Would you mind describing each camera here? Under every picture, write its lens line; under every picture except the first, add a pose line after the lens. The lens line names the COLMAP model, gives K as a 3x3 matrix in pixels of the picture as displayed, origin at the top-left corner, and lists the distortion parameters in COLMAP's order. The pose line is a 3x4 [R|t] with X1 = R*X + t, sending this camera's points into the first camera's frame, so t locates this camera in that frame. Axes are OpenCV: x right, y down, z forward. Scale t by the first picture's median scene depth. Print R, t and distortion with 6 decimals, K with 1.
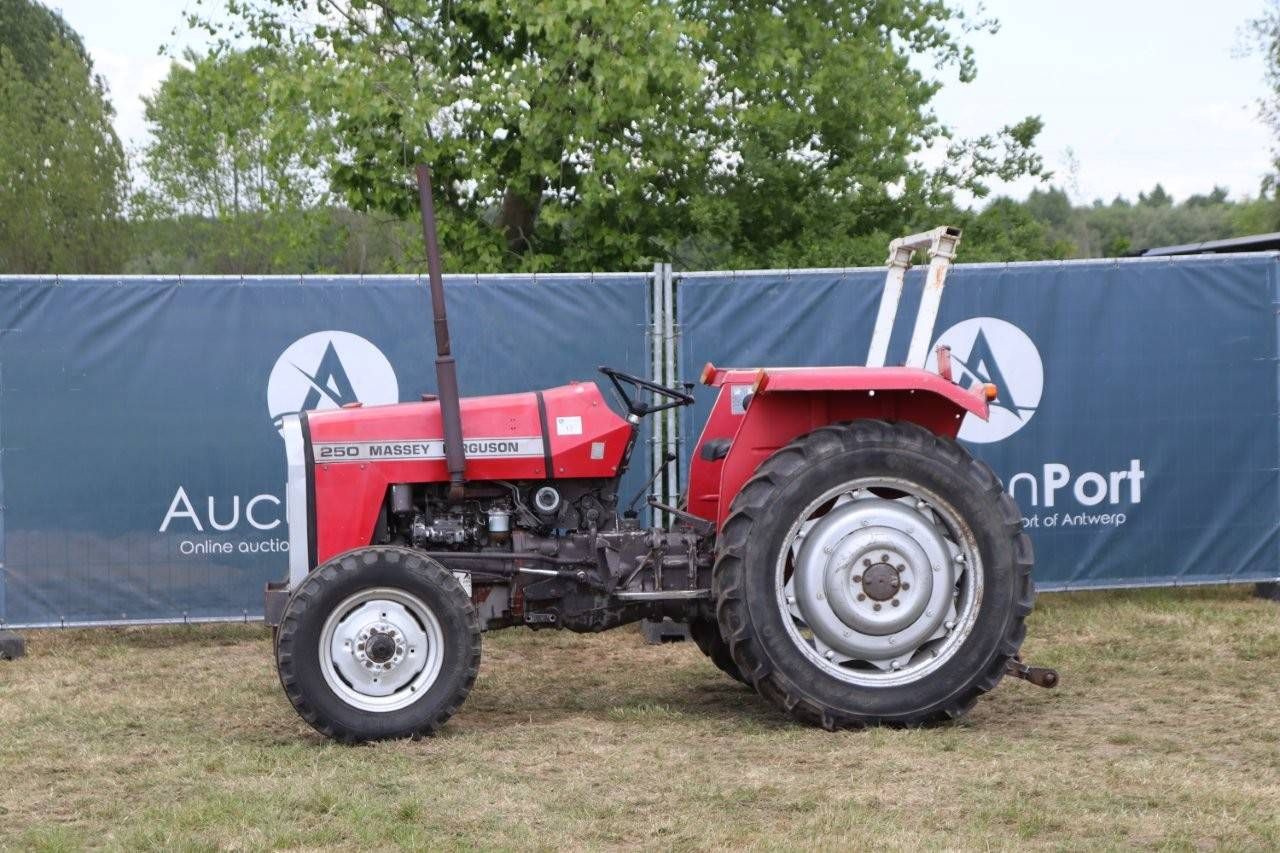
lens RADIAL K [[3034.3, 0, 630.2], [0, 3034.3, 439.5], [0, 0, 1]] dist [0.461927, 0.000000]
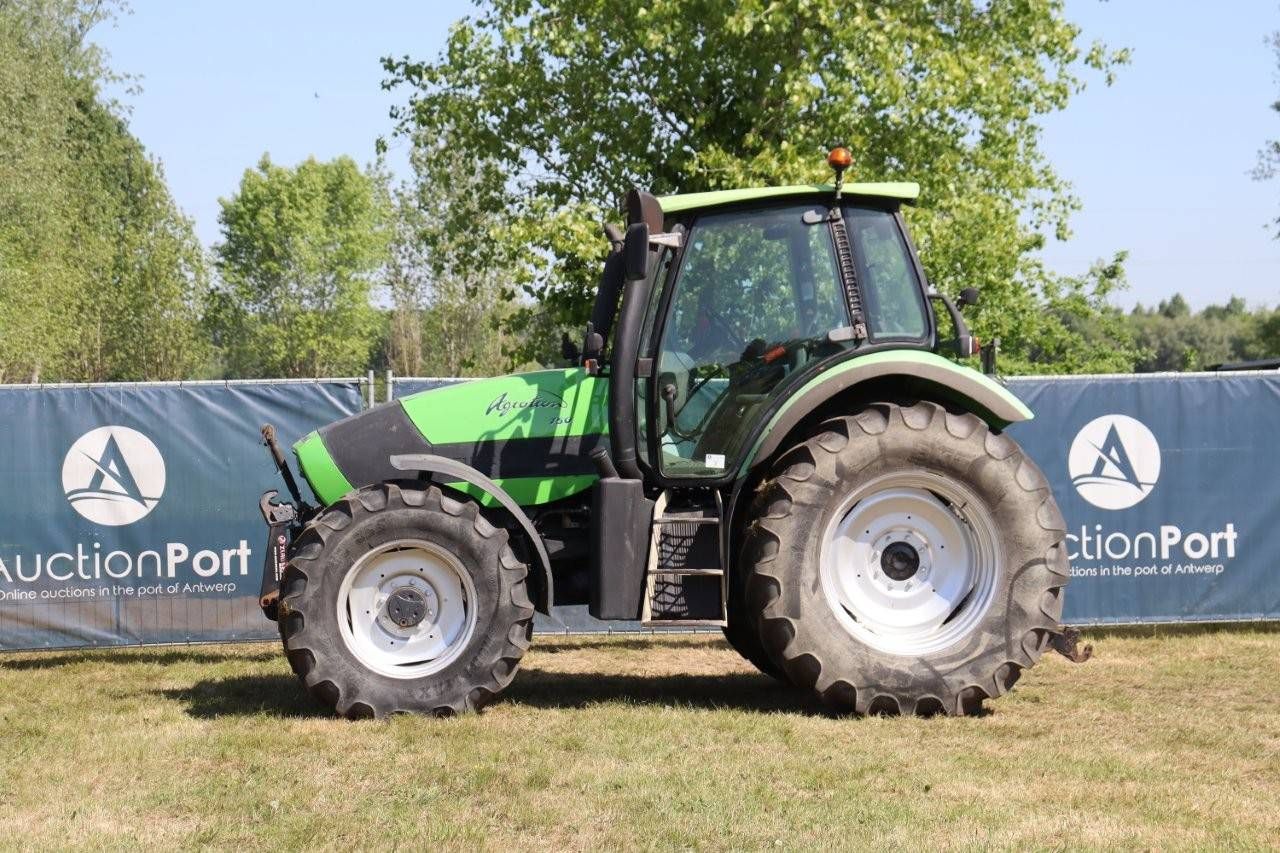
lens RADIAL K [[3034.3, 0, 630.5], [0, 3034.3, 416.3], [0, 0, 1]] dist [0.461927, 0.000000]
pose [[0.999937, 0.010161, -0.004708, -0.090846], [-0.010344, 0.999119, -0.040681, 0.017510], [0.004290, 0.040728, 0.999161, -0.341772]]
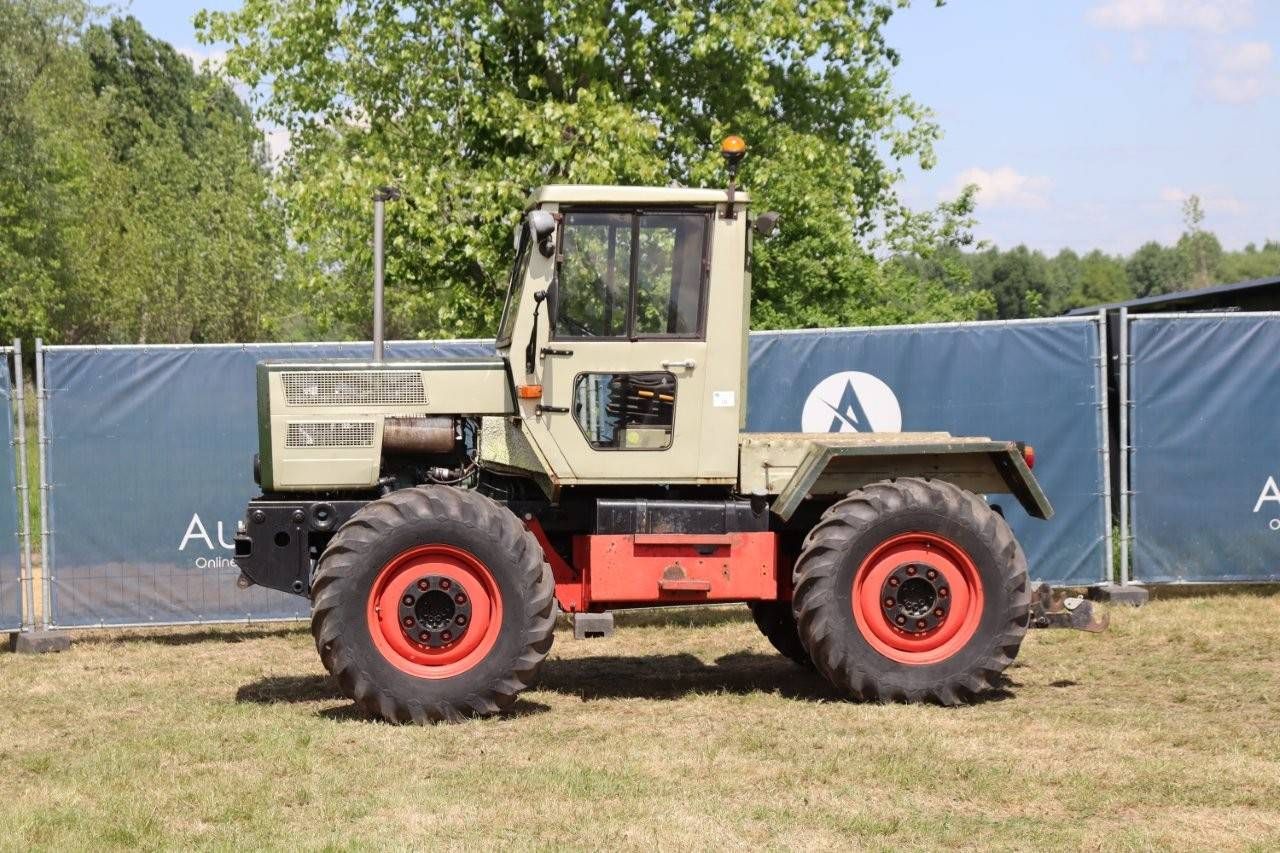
lens RADIAL K [[3034.3, 0, 631.0], [0, 3034.3, 433.6], [0, 0, 1]] dist [0.461927, 0.000000]
pose [[0.998578, -0.009077, -0.052523, 0.093194], [0.008087, 0.999786, -0.019039, 0.007723], [0.052685, 0.018587, 0.998438, -0.227230]]
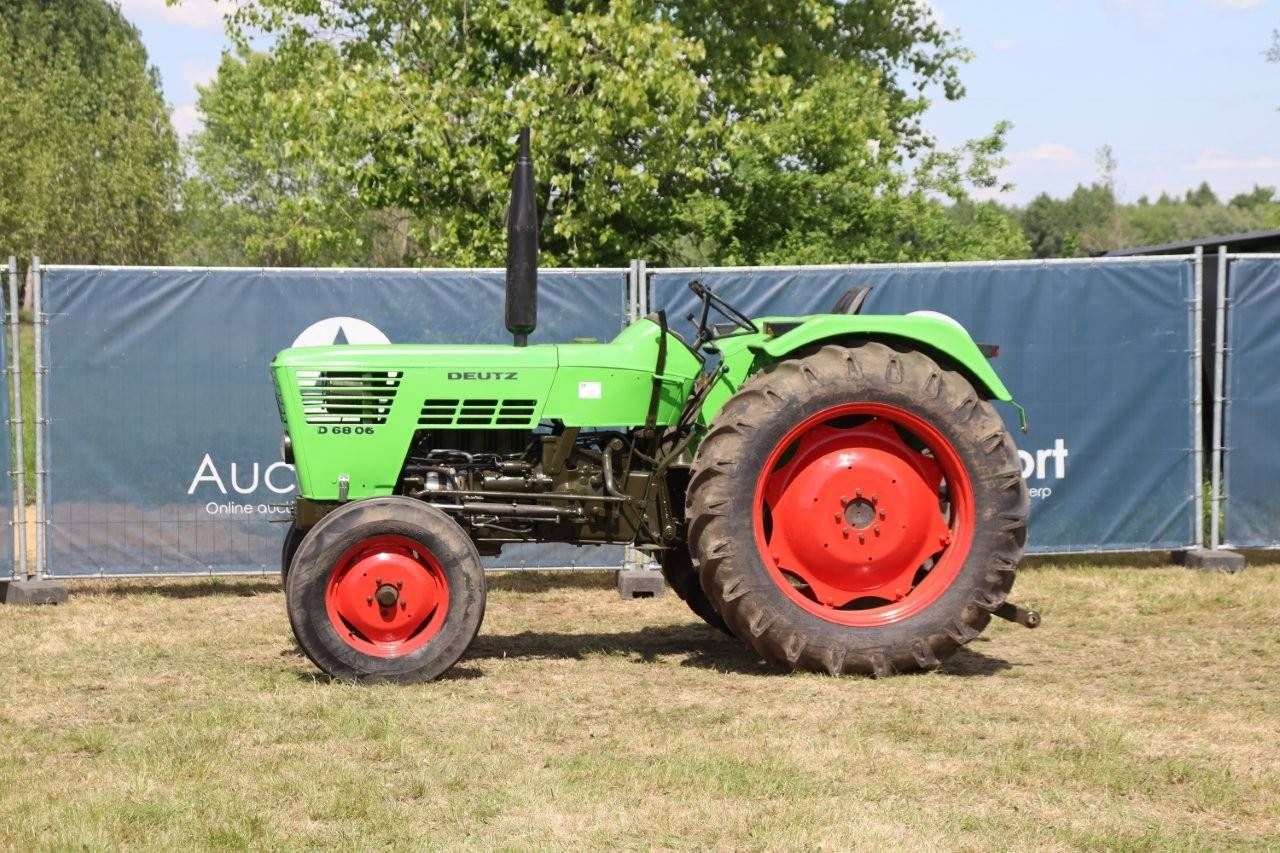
lens RADIAL K [[3034.3, 0, 629.3], [0, 3034.3, 433.8], [0, 0, 1]] dist [0.461927, 0.000000]
pose [[0.999851, 0.009728, -0.014274, 0.024196], [-0.009728, 0.999953, 0.000089, 0.006065], [0.014274, 0.000050, 0.999898, -0.121564]]
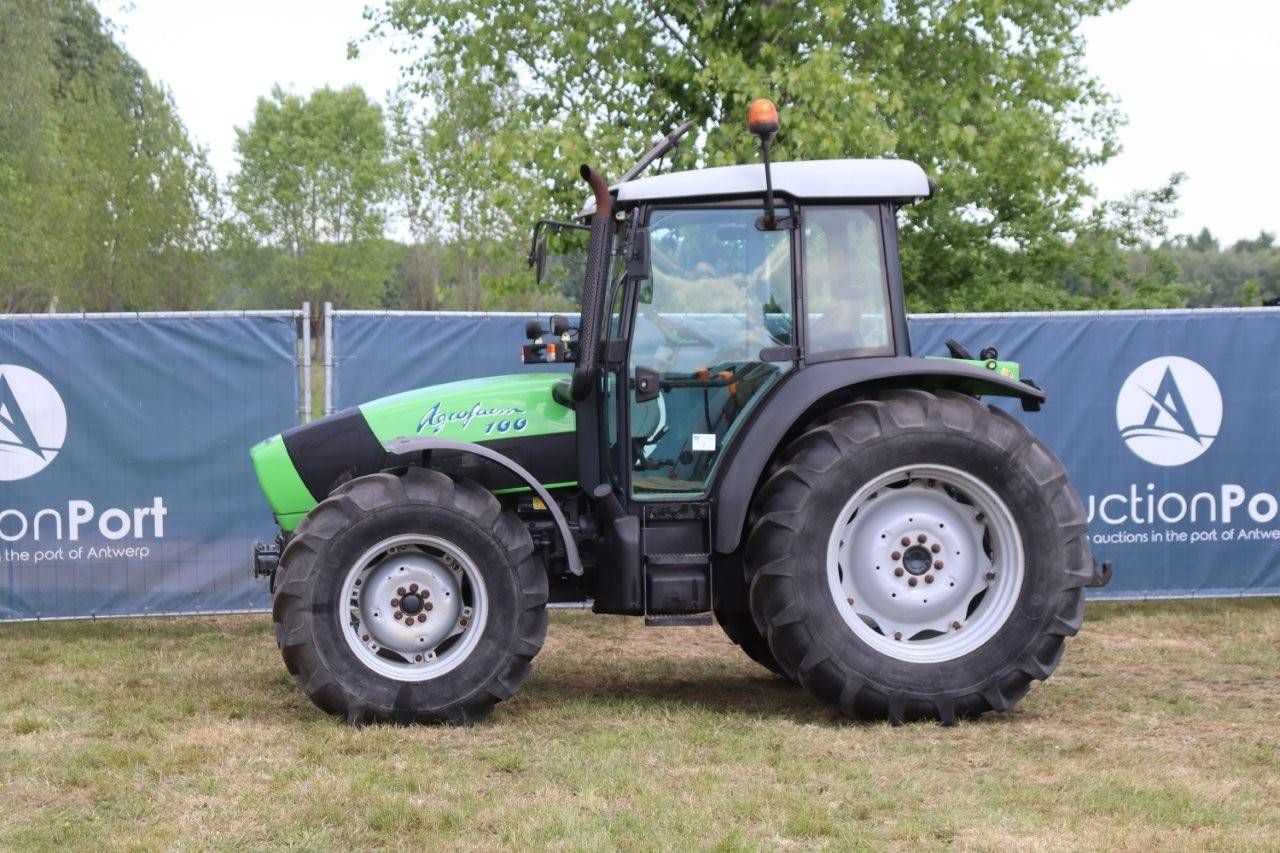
lens RADIAL K [[3034.3, 0, 637.6], [0, 3034.3, 431.3], [0, 0, 1]] dist [0.461927, 0.000000]
pose [[0.999828, 0.014783, -0.011244, -0.073035], [-0.014940, 0.999790, -0.014026, 0.007523], [0.011034, 0.014192, 0.999838, -0.162166]]
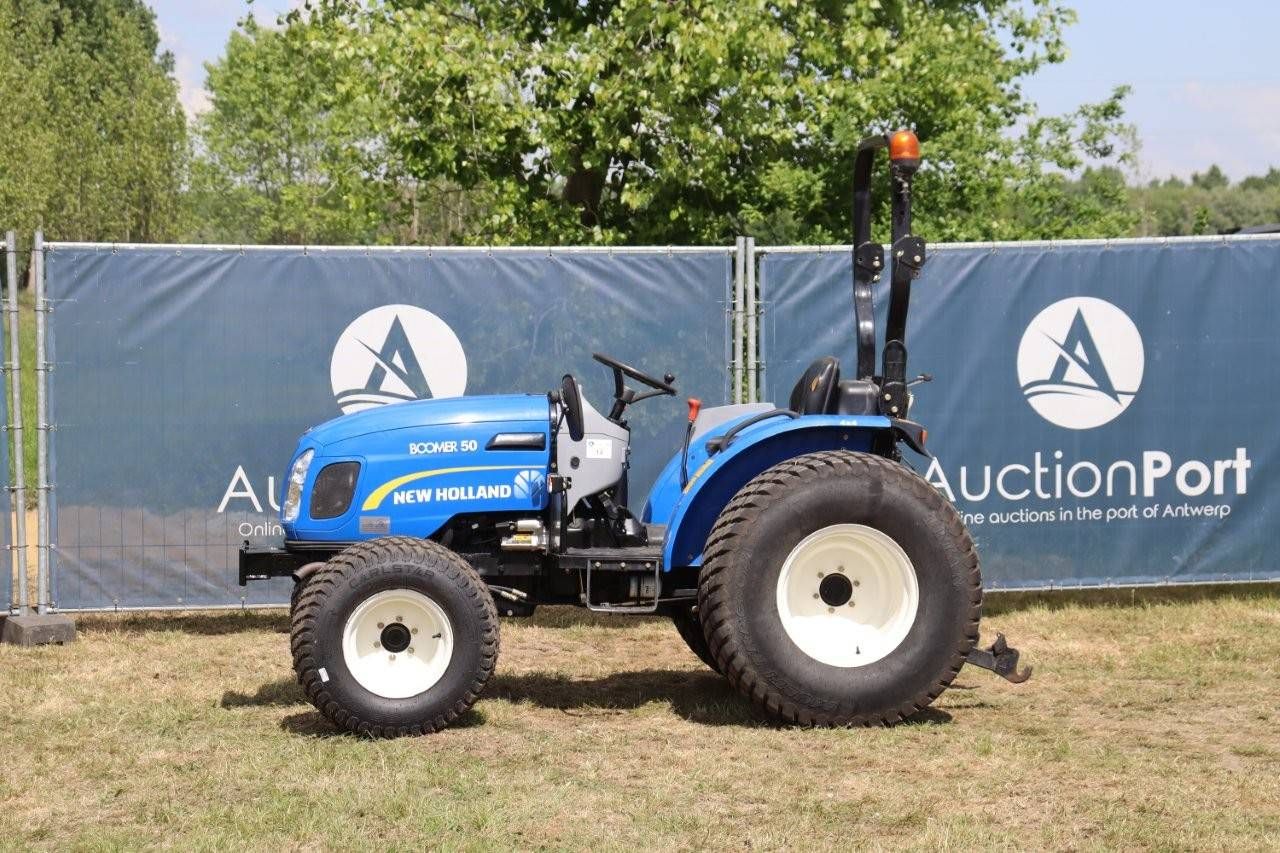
lens RADIAL K [[3034.3, 0, 633.4], [0, 3034.3, 438.9], [0, 0, 1]] dist [0.461927, 0.000000]
pose [[0.999835, 0.010879, -0.014519, -0.009713], [-0.010773, 0.999915, 0.007379, -0.001367], [0.014598, -0.007221, 0.999867, 0.045803]]
